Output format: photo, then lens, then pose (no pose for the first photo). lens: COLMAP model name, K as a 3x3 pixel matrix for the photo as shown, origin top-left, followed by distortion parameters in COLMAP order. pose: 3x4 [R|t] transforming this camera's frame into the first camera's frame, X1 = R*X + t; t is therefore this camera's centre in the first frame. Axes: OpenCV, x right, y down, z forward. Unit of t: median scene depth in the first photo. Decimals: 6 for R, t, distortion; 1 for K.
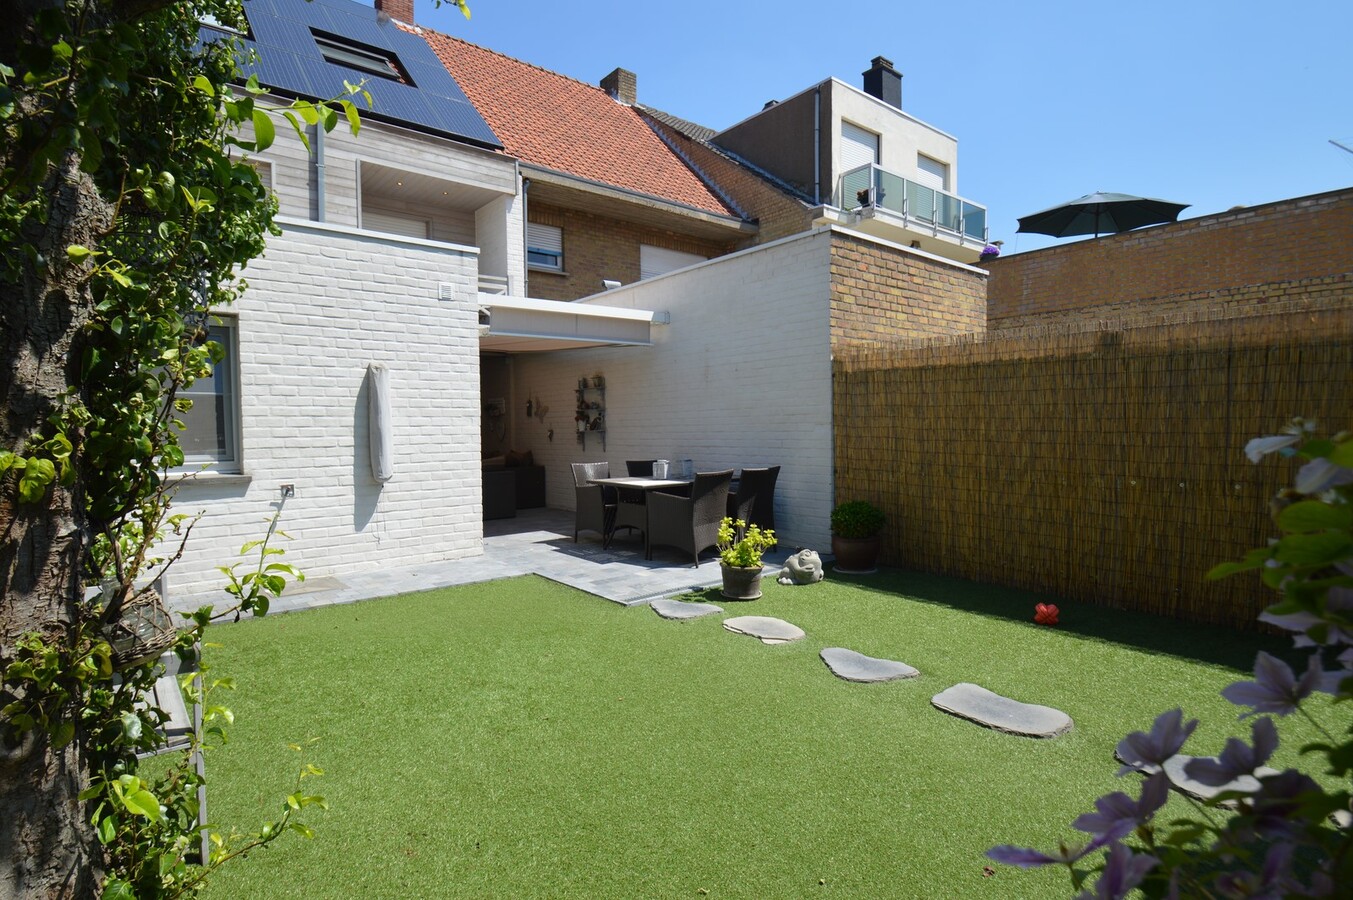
lens RADIAL K [[696.9, 0, 660.2], [0, 696.9, 452.1], [0, 0, 1]] dist [-0.013881, -0.001441]
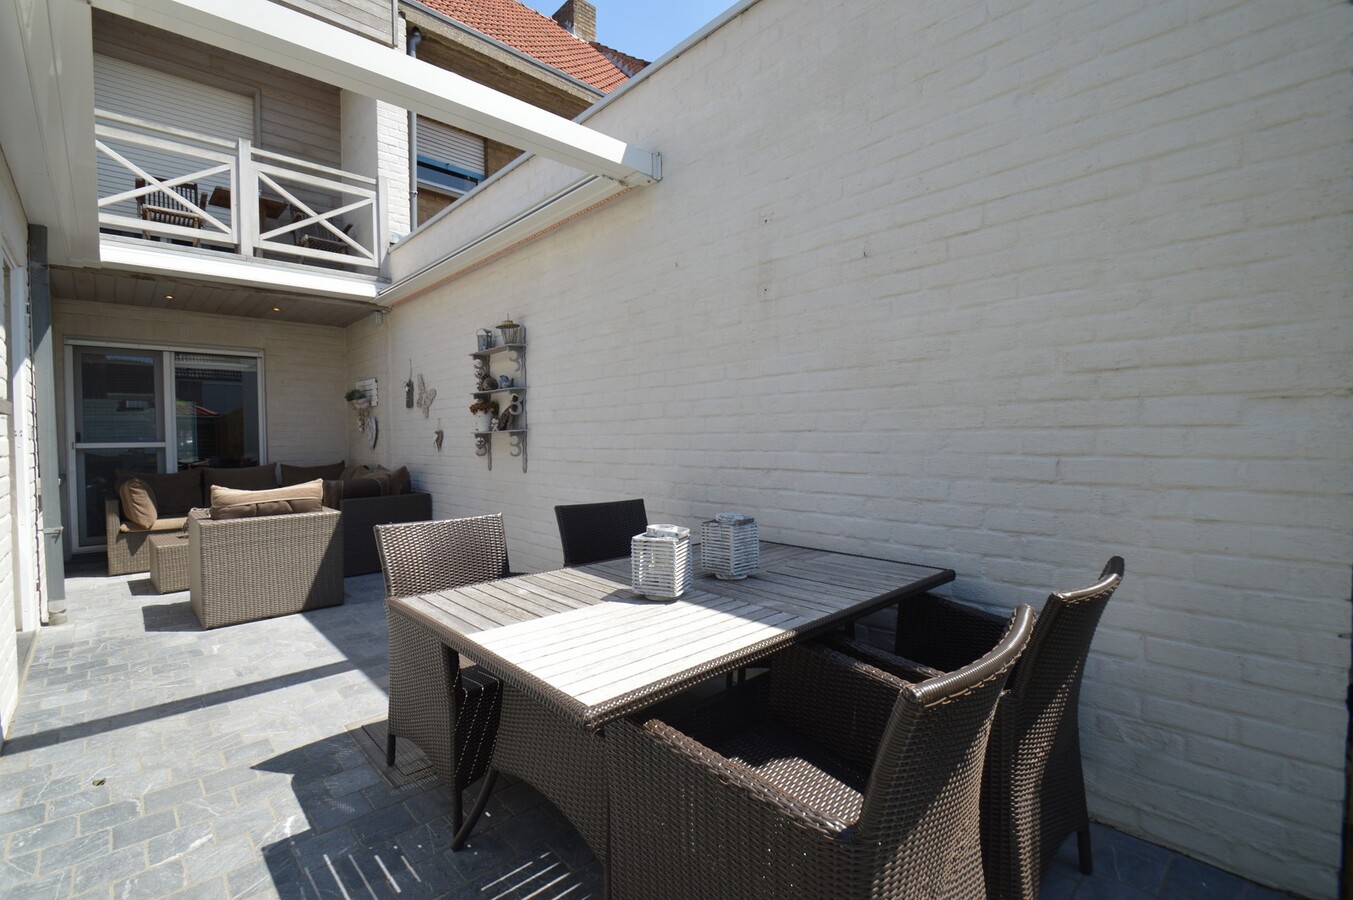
lens RADIAL K [[603.4, 0, 661.9], [0, 603.4, 449.7], [0, 0, 1]] dist [0.003034, -0.005721]
pose [[0.997546, 0.000528, 0.070006, -0.016389], [0.000125, 0.999957, -0.009322, -0.018949], [-0.070008, 0.009308, 0.997503, 0.809115]]
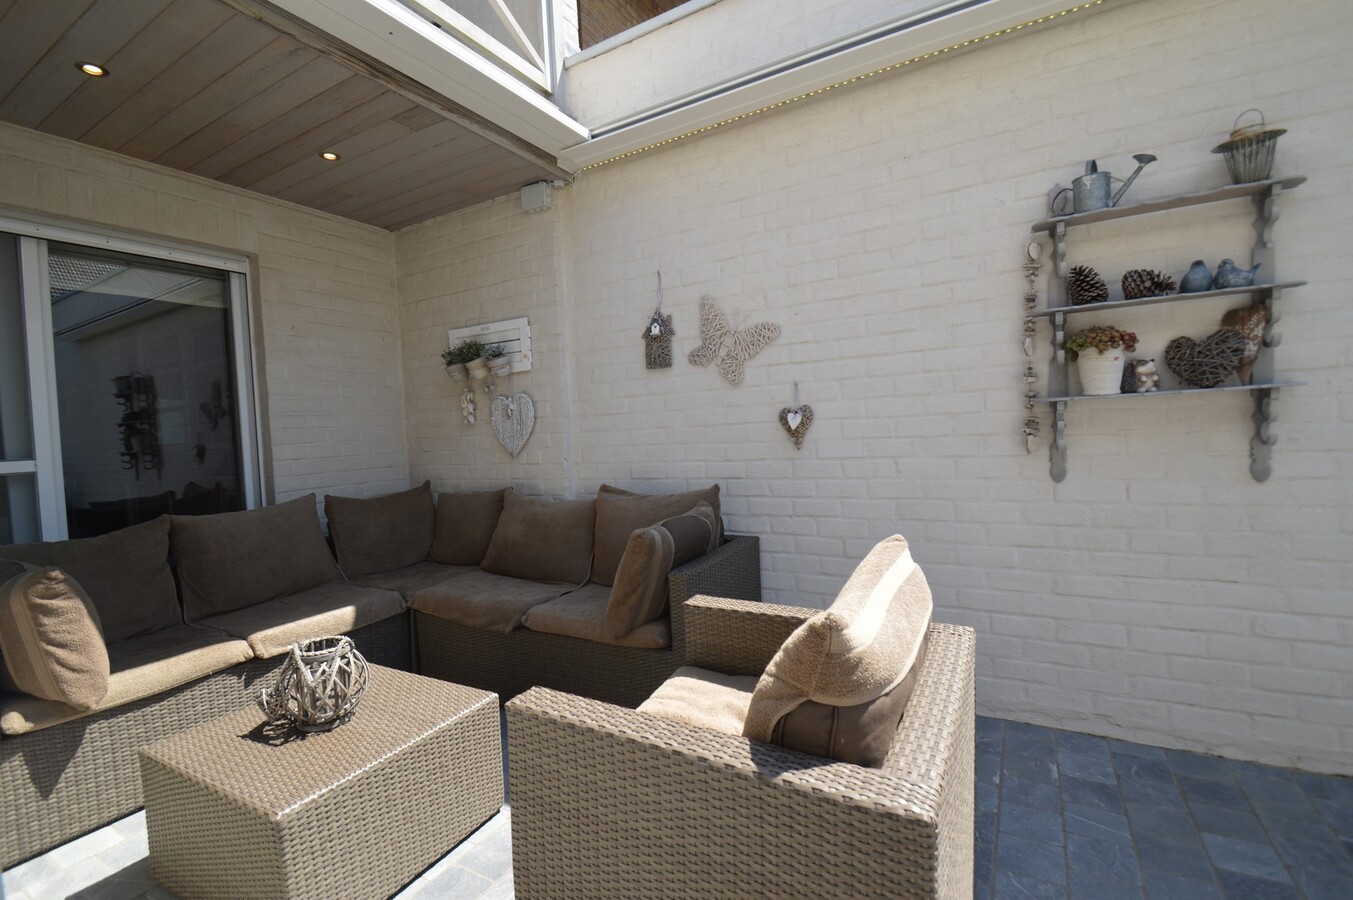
lens RADIAL K [[603.4, 0, 661.9], [0, 603.4, 449.7], [0, 0, 1]] dist [0.003034, -0.005721]
pose [[0.932477, -0.043644, 0.358584, -0.482674], [0.046922, 0.998898, -0.000441, -0.027197], [-0.358170, 0.017237, 0.933497, 1.296569]]
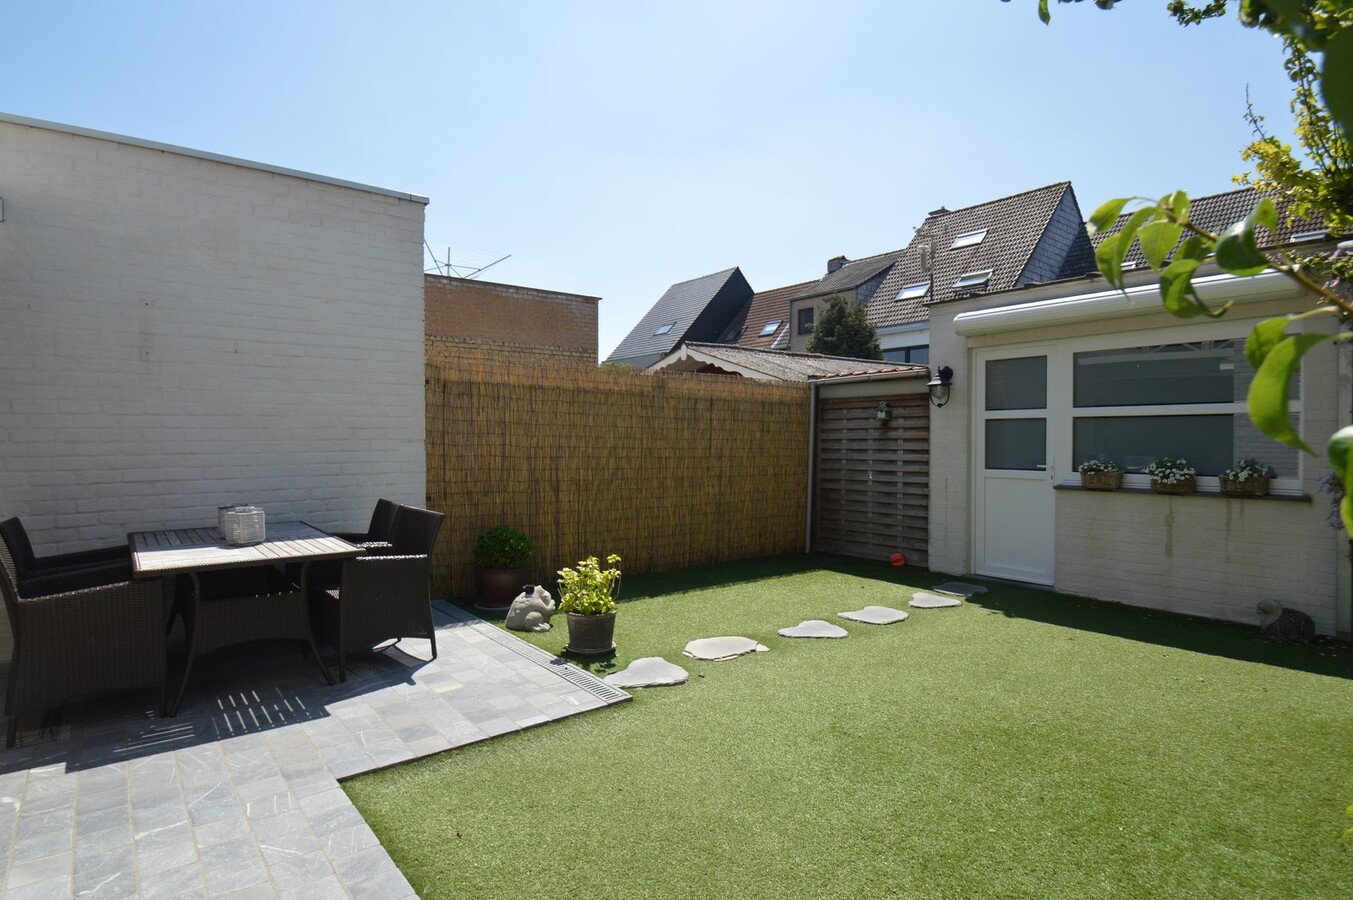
lens RADIAL K [[696.9, 0, 660.2], [0, 696.9, 452.1], [0, 0, 1]] dist [-0.013881, -0.001441]
pose [[-0.002729, -0.011972, 0.999925, -0.568279], [0.035318, 0.999303, 0.012061, -0.027879], [-0.999372, 0.035349, -0.002304, 0.731094]]
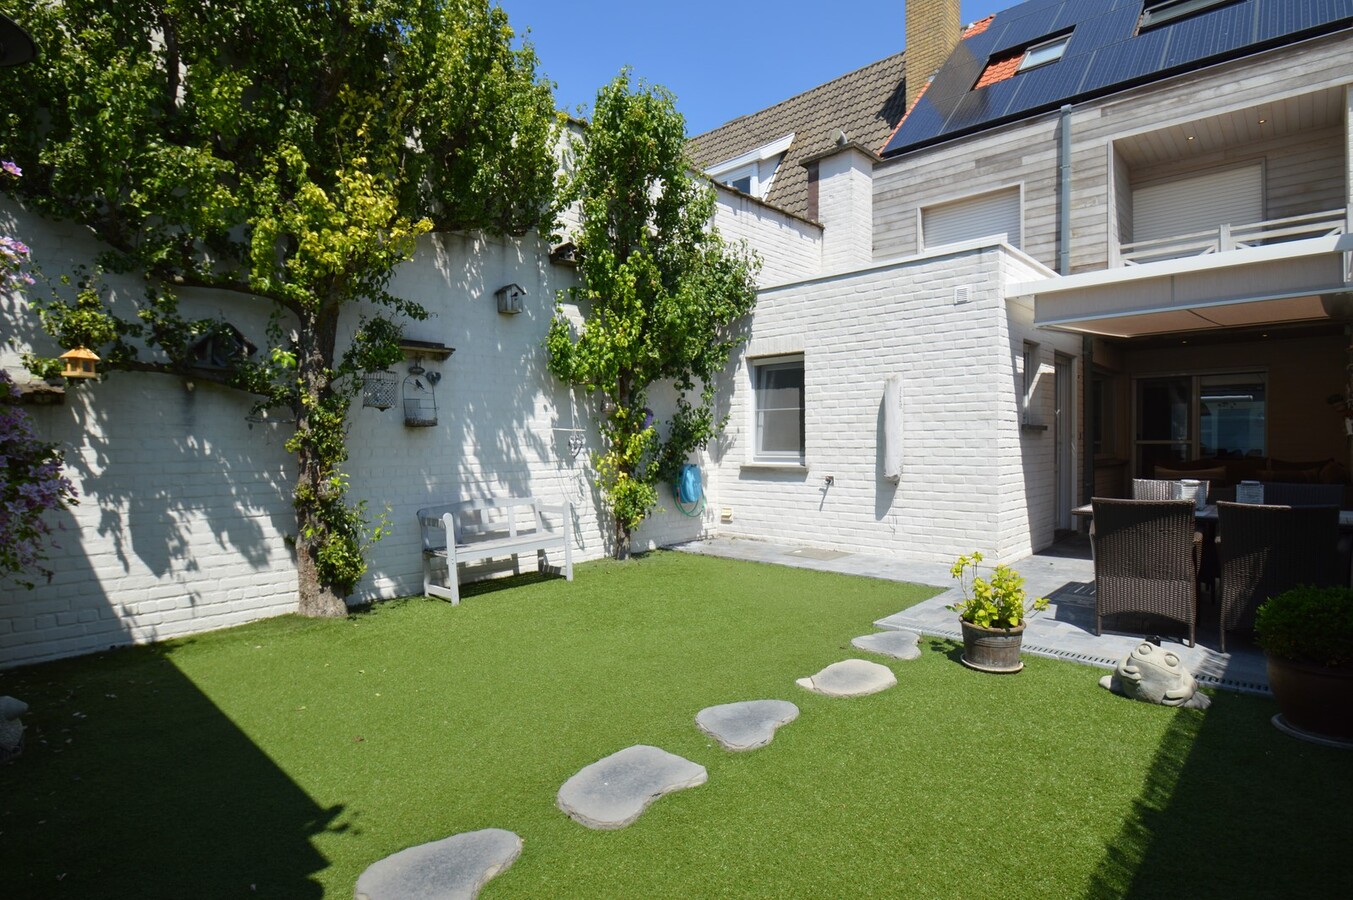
lens RADIAL K [[696.9, 0, 660.2], [0, 696.9, 452.1], [0, 0, 1]] dist [-0.013881, -0.001441]
pose [[0.132448, 0.027510, -0.990808, 0.627055], [-0.027987, 0.999320, 0.024005, -0.017924], [0.990795, 0.024550, 0.133128, 0.447274]]
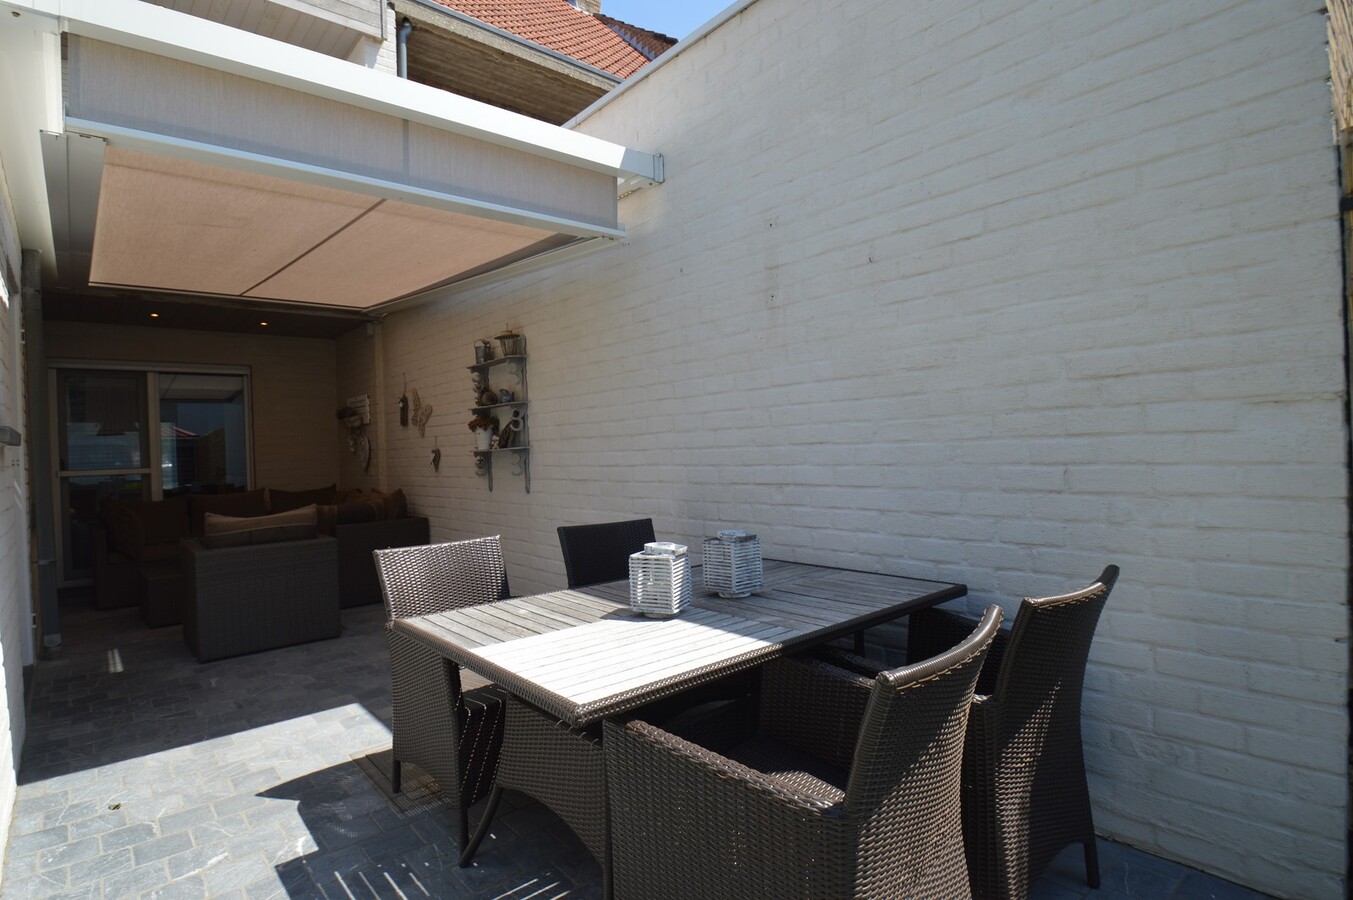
lens RADIAL K [[696.9, 0, 660.2], [0, 696.9, 452.1], [0, 0, 1]] dist [-0.013881, -0.001441]
pose [[0.999347, -0.020535, 0.029735, -0.005874], [0.021329, 0.999418, -0.026630, -0.019970], [-0.029171, 0.027247, 0.999203, 0.766978]]
